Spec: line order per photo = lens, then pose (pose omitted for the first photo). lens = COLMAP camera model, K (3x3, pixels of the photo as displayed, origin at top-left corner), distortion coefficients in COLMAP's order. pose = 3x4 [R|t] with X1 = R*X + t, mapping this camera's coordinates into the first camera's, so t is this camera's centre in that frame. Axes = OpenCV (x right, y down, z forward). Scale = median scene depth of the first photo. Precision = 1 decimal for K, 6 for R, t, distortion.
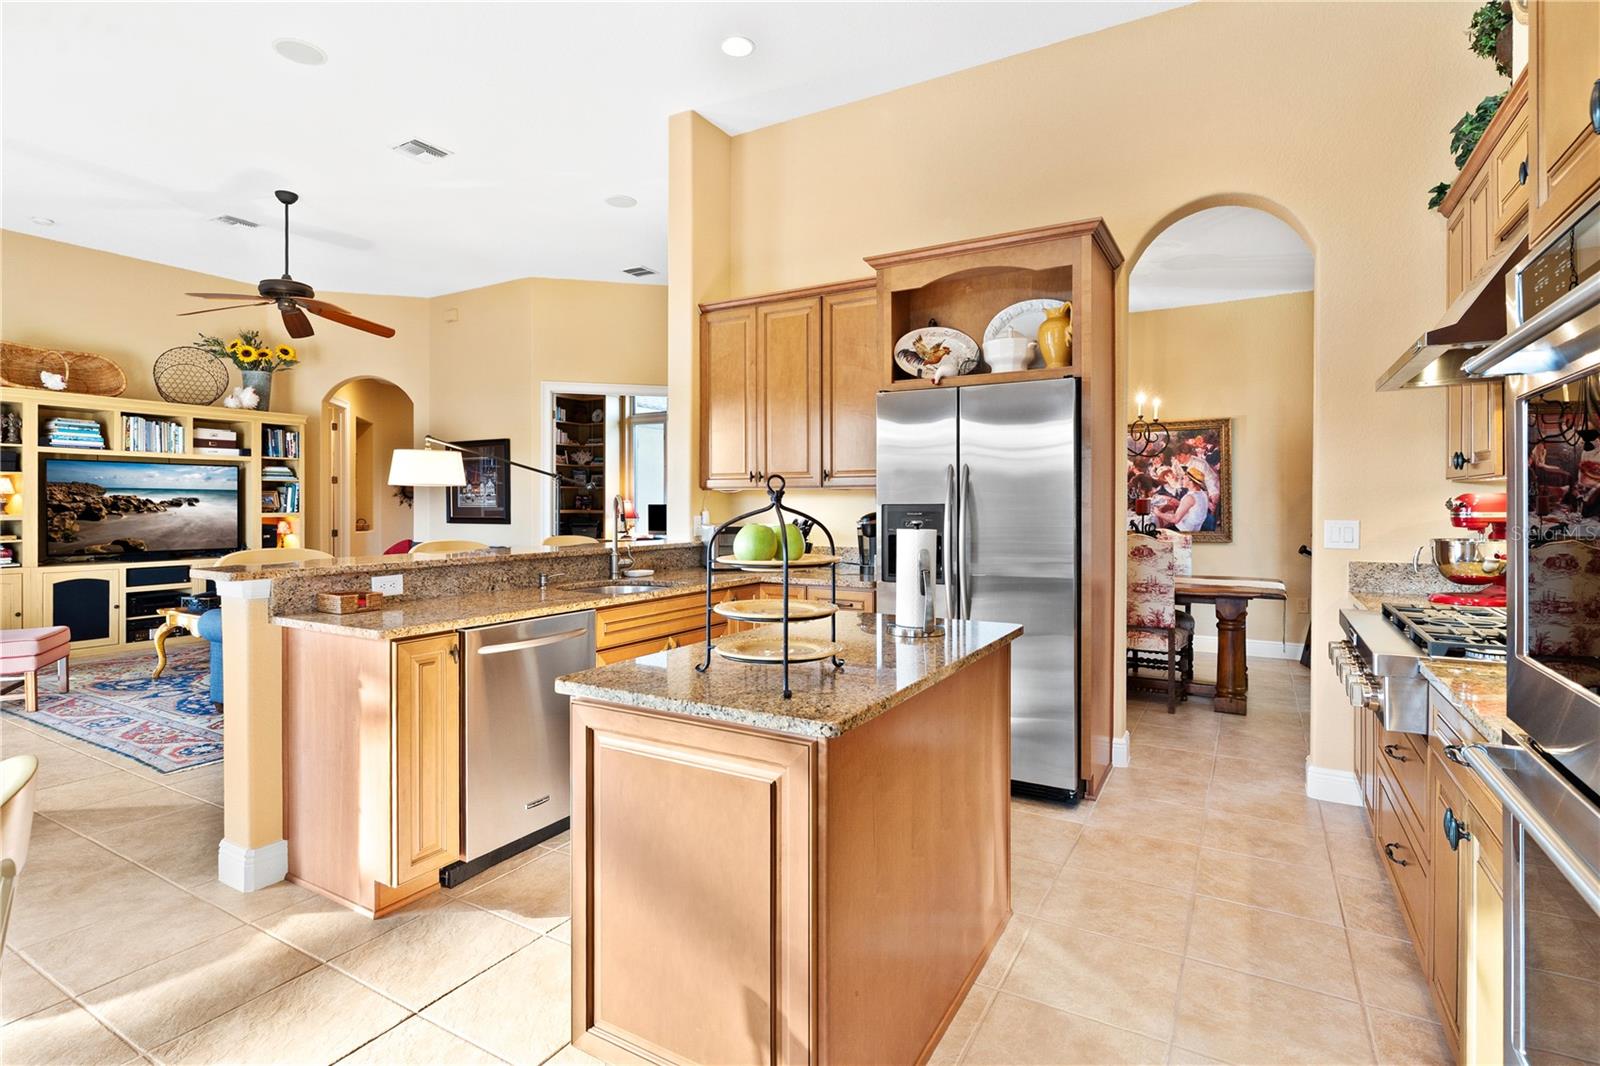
lens RADIAL K [[785.1, 0, 795.4], [0, 785.1, 505.5], [0, 0, 1]] dist [0.002617, 0.000028]
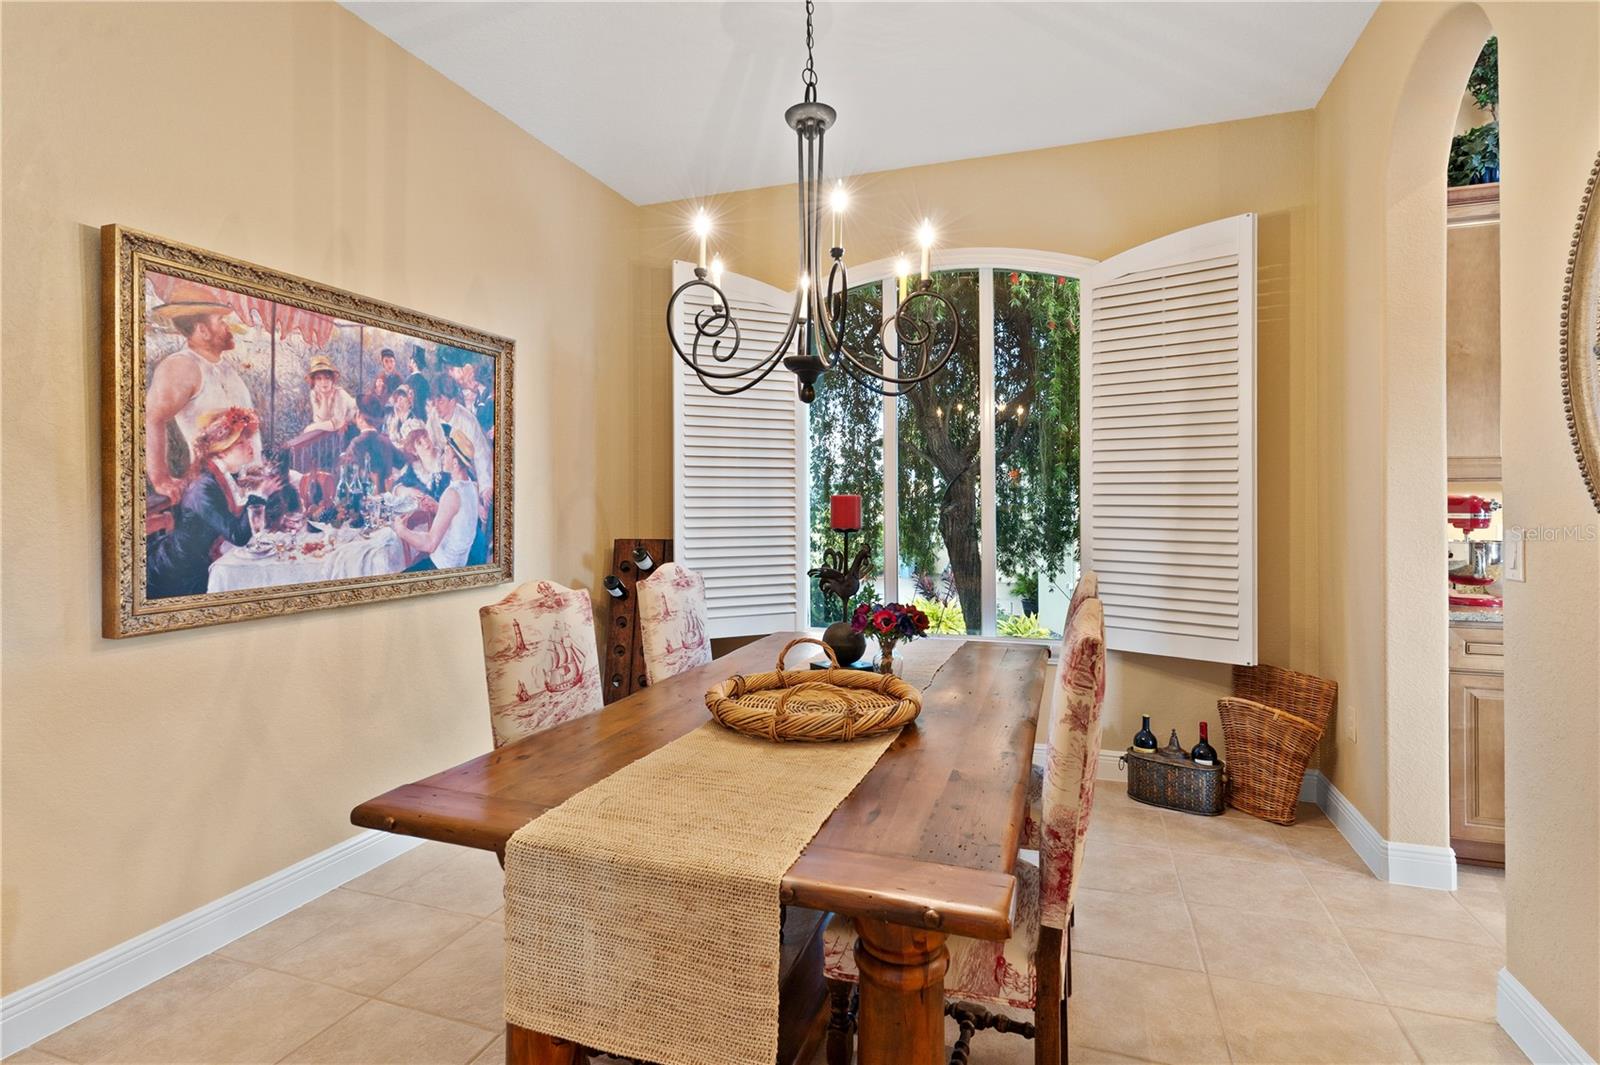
lens RADIAL K [[785.1, 0, 795.4], [0, 785.1, 505.0], [0, 0, 1]] dist [0.002617, 0.000028]
pose [[-0.188483, 0.003241, 0.982071, 0.013945], [0.004051, 0.999989, -0.002523, -0.001828], [-0.982068, 0.003503, -0.188494, 0.916597]]
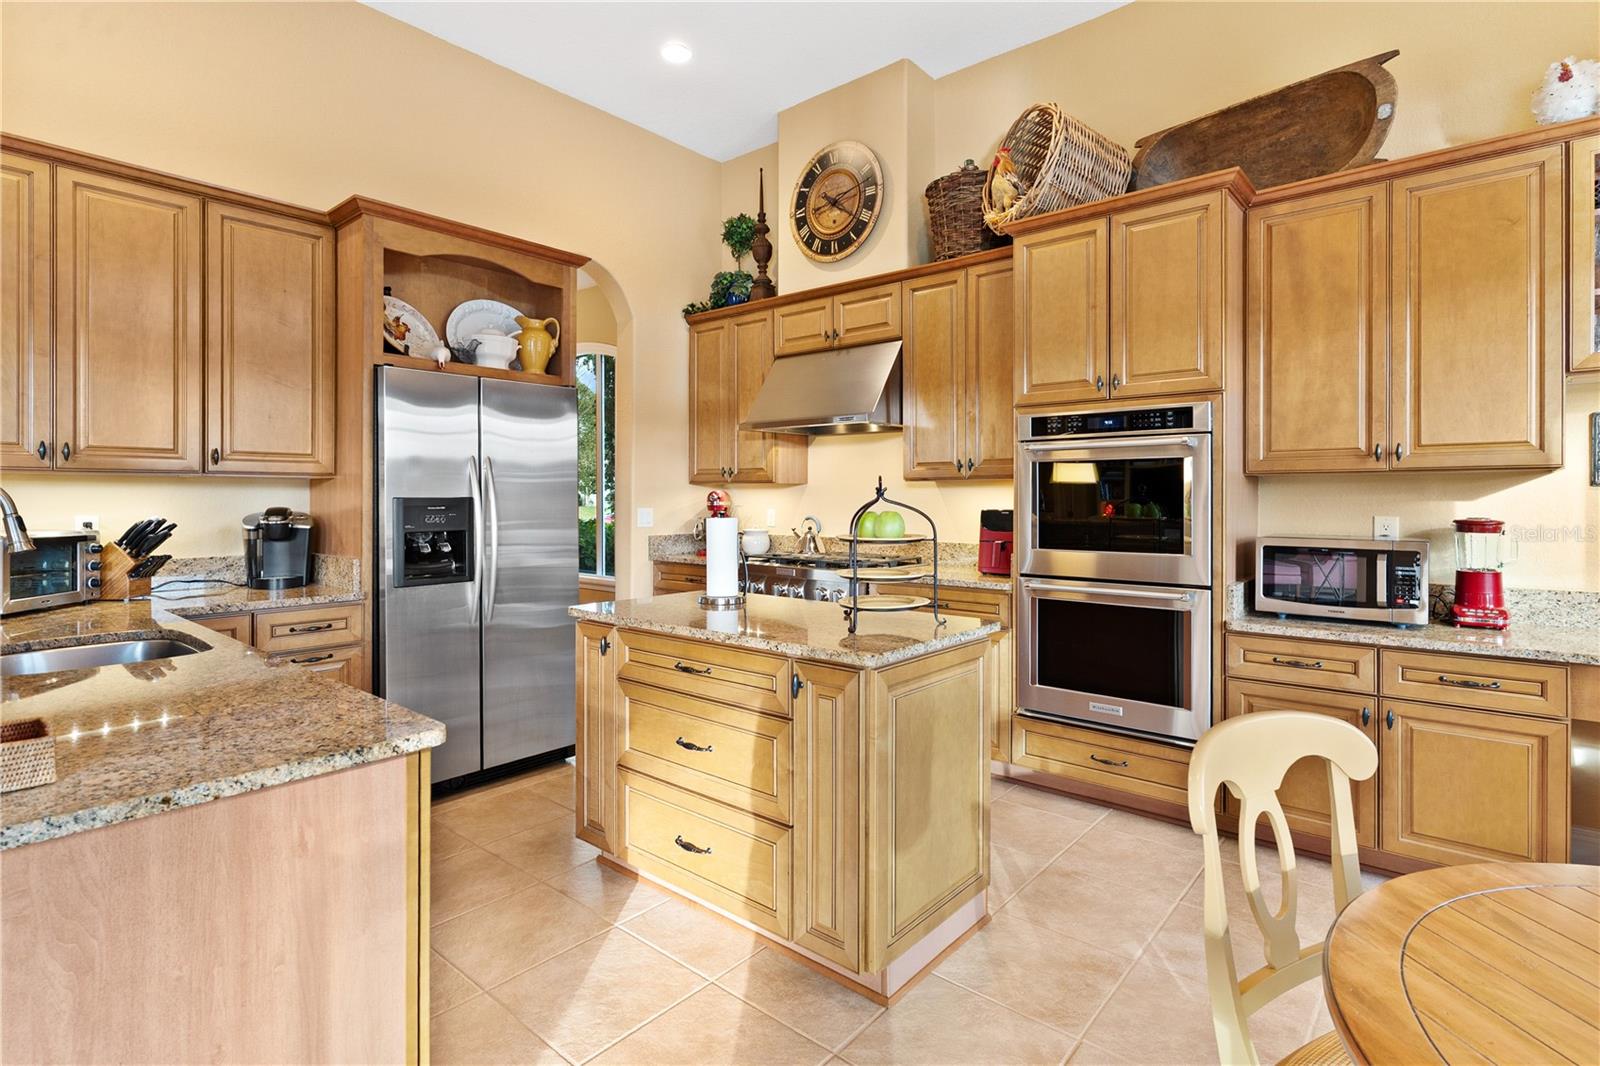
lens RADIAL K [[786.0, 0, 798.6], [0, 786.0, 498.2], [0, 0, 1]] dist [-0.000118, -0.000548]
pose [[0.175536, -0.002936, 0.984469, -0.363446], [0.000898, 0.999996, 0.002823, -0.001860], [-0.984473, 0.000388, 0.175538, 0.233870]]
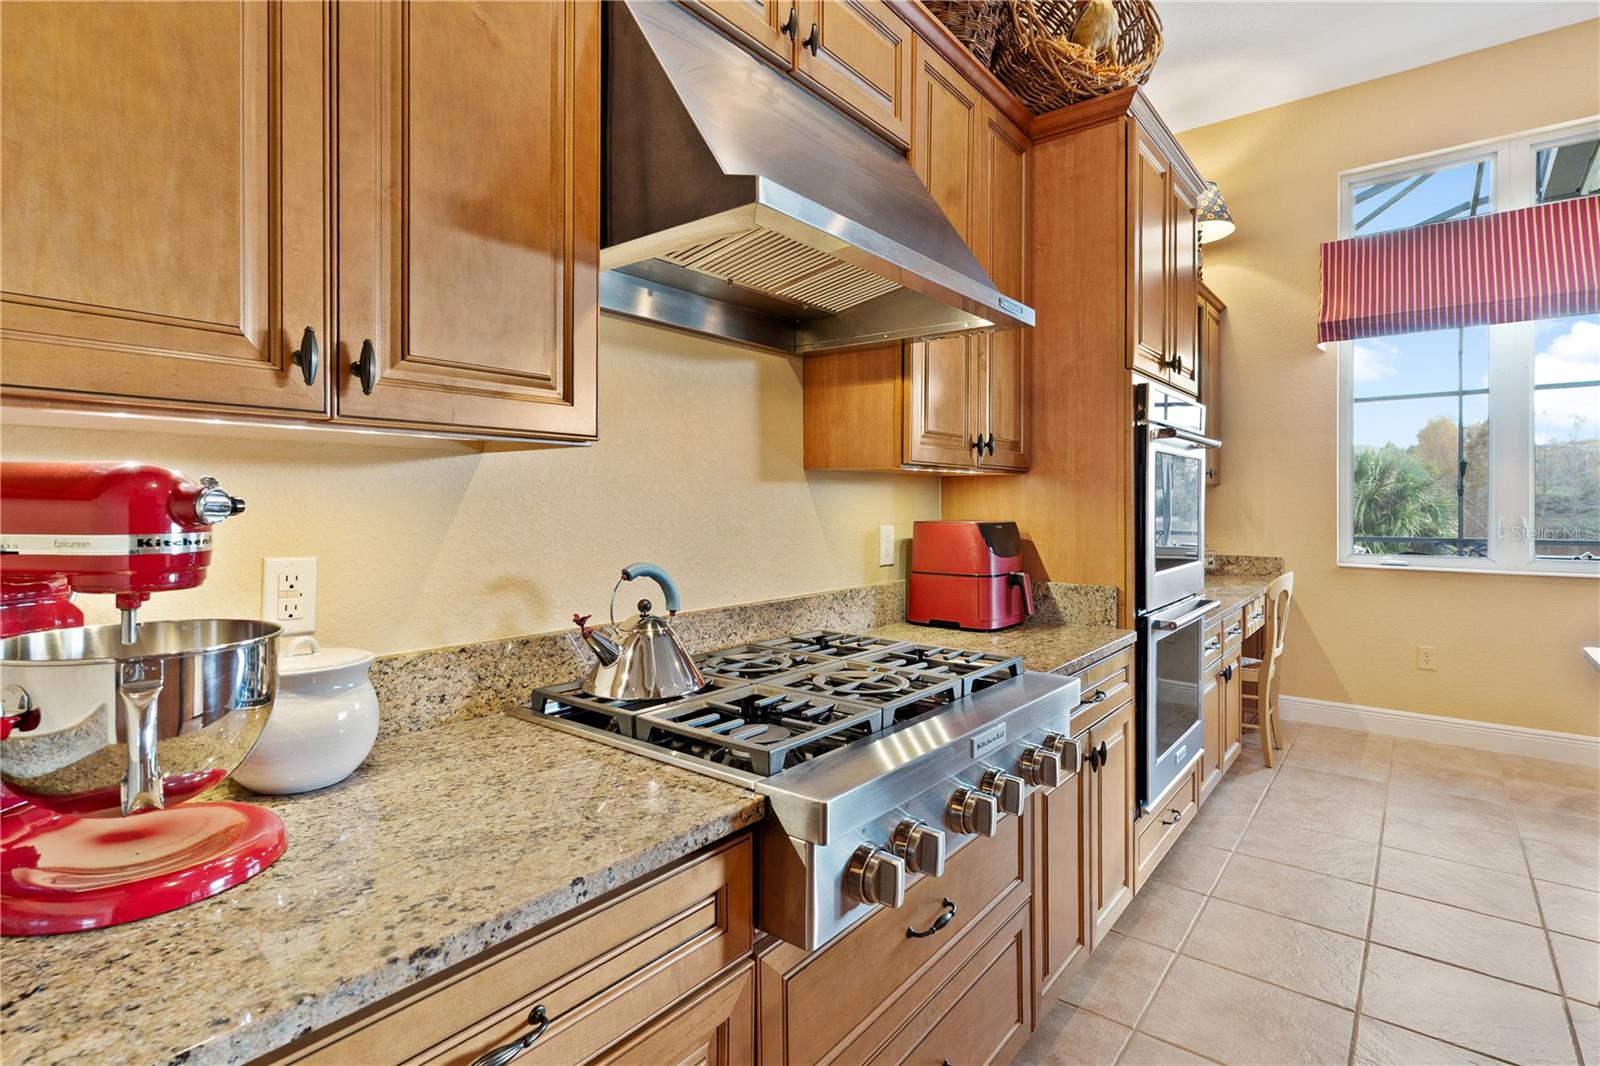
lens RADIAL K [[785.1, 0, 795.4], [0, 785.1, 505.5], [0, 0, 1]] dist [0.002617, 0.000028]
pose [[-0.989035, 0.006515, 0.147536, 0.267339], [0.007114, 0.999968, 0.003530, -0.000612], [-0.147508, 0.004541, -0.989050, 0.555612]]
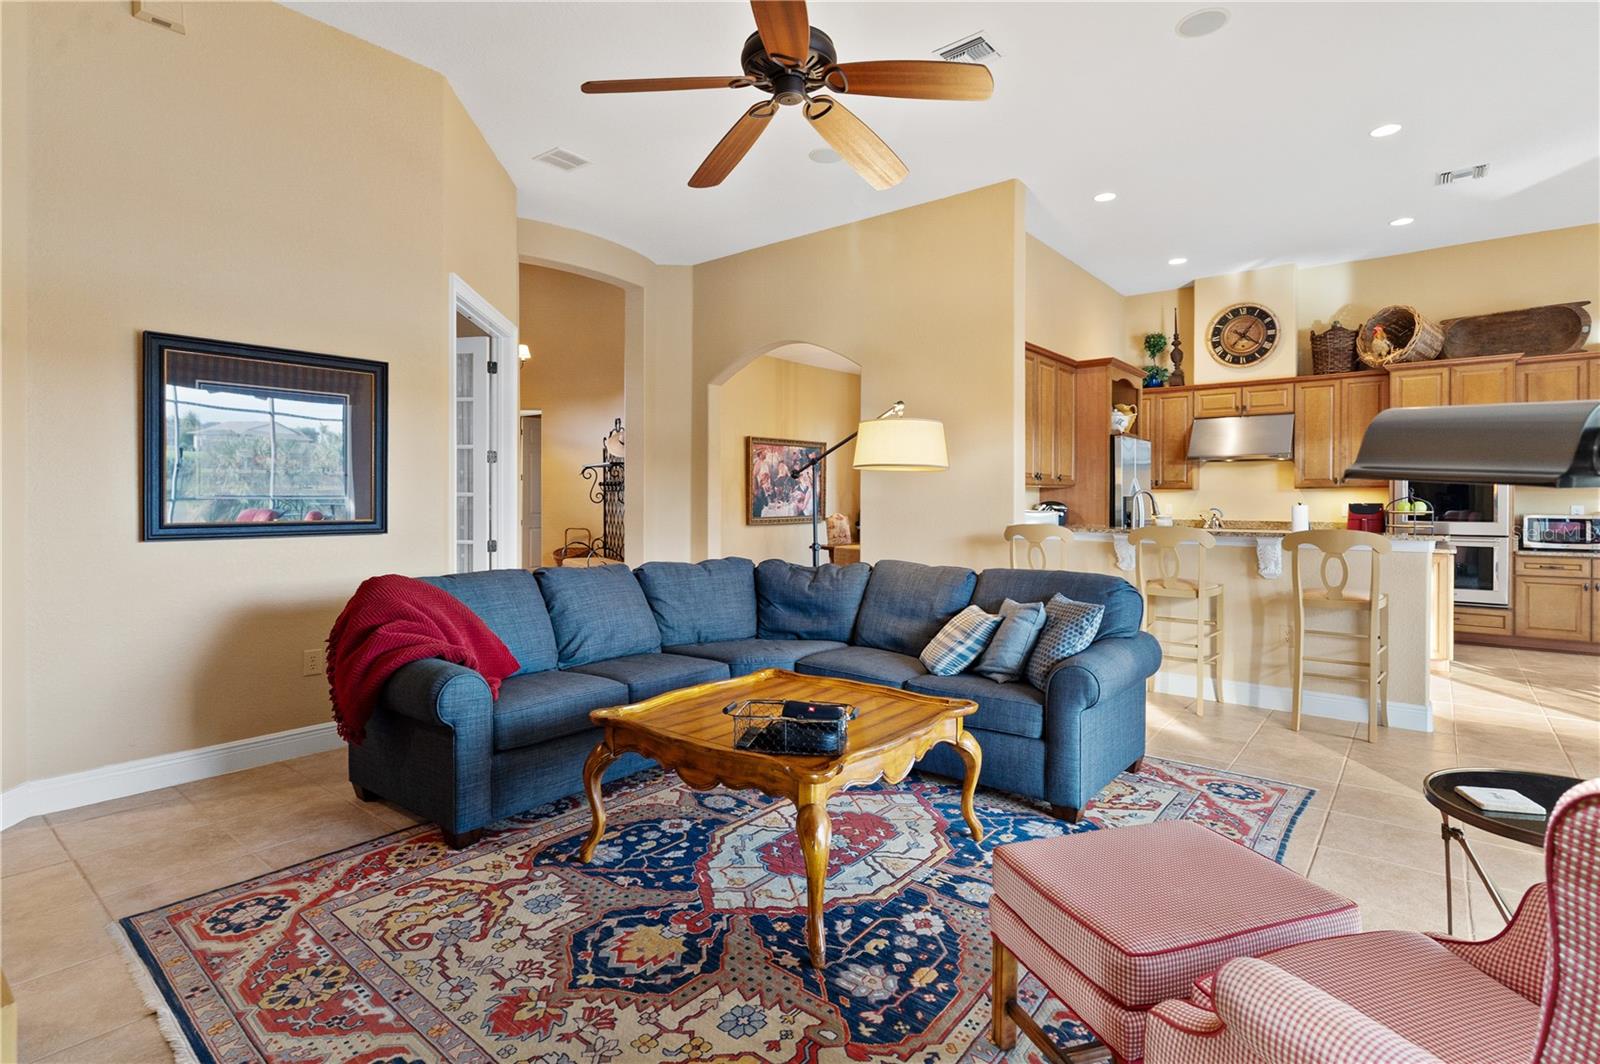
lens RADIAL K [[785.1, 0, 795.4], [0, 785.1, 504.5], [0, 0, 1]] dist [0.002617, 0.000028]
pose [[0.151633, -0.005101, 0.988424, -1.011186], [-0.000709, 0.999986, 0.005270, 0.004231], [-0.988437, -0.001499, 0.151627, 0.823149]]
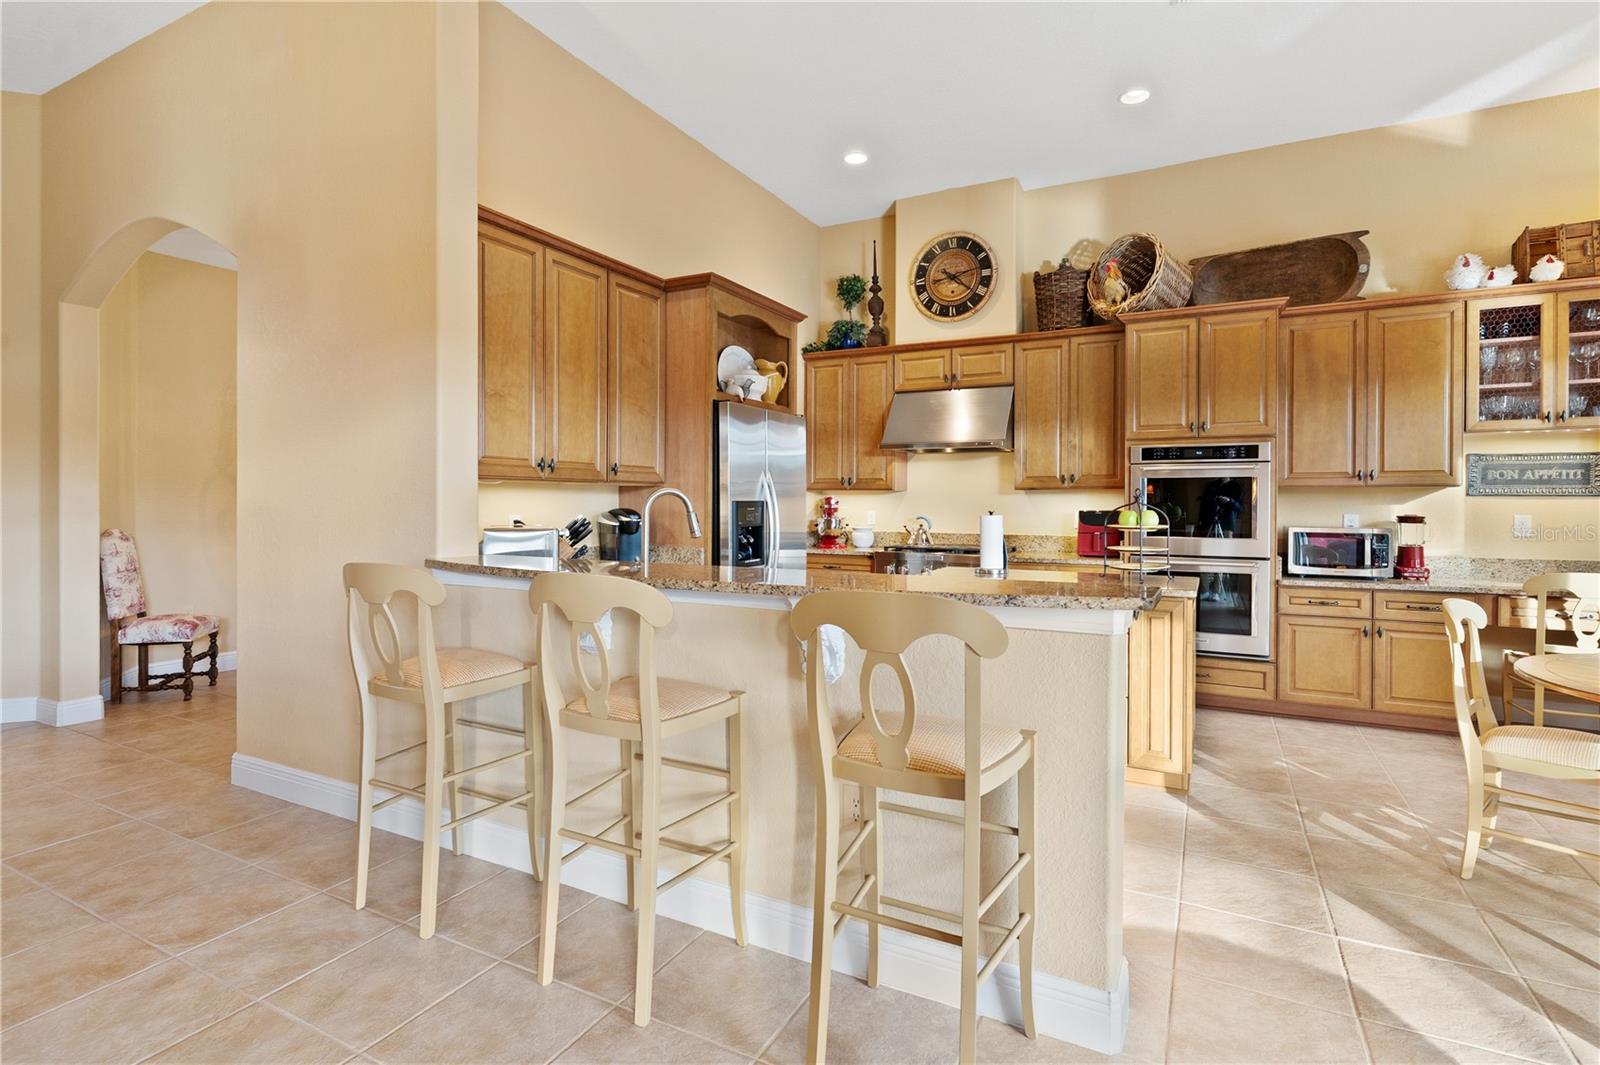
lens RADIAL K [[785.1, 0, 795.4], [0, 785.1, 505.0], [0, 0, 1]] dist [0.002617, 0.000028]
pose [[-0.041120, -0.004993, 0.999142, -0.571527], [-0.002756, 0.999984, 0.004884, -0.000598], [-0.999150, -0.002553, -0.041133, 0.532991]]
